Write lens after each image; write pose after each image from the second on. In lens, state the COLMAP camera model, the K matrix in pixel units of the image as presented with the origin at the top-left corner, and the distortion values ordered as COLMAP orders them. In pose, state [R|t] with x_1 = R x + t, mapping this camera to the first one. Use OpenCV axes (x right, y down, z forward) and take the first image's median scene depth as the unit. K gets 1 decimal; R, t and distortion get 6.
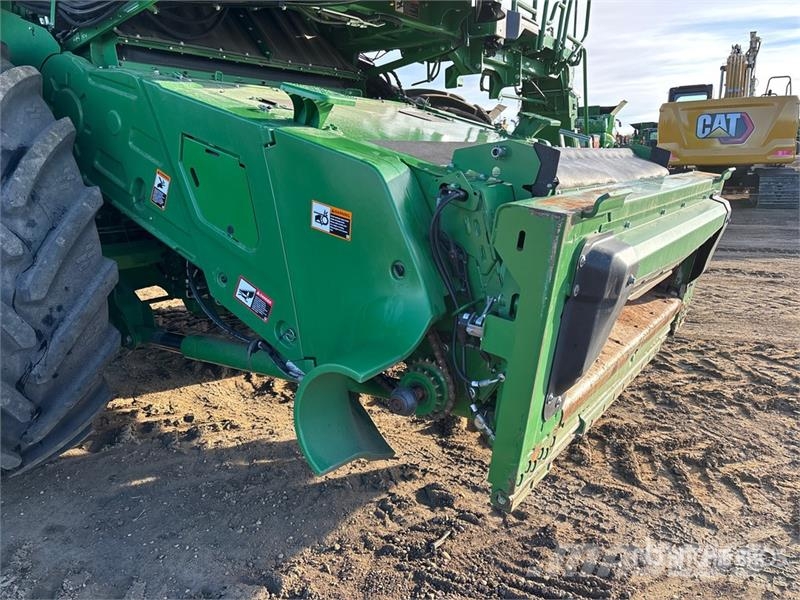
lens RADIAL K [[624.1, 0, 400.0], [0, 624.1, 300.0], [0, 0, 1]] dist [0.002781, 0.001940]
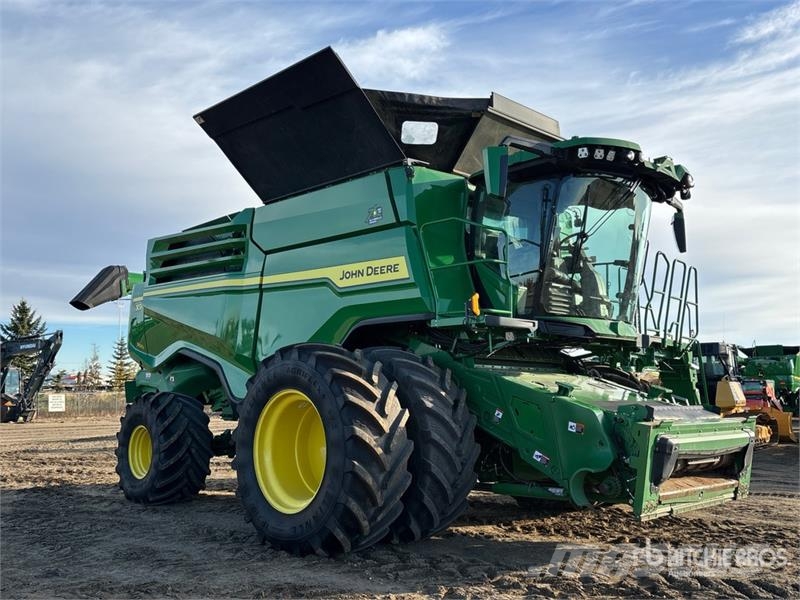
lens RADIAL K [[754.7, 0, 400.3], [0, 754.7, 312.5], [0, 0, 1]] dist [0.075055, -0.003618]
pose [[0.983088, 0.004650, -0.183077, -0.224424], [-0.063677, 0.945982, -0.317905, 0.457807], [0.171709, 0.324186, 0.930279, -2.220280]]
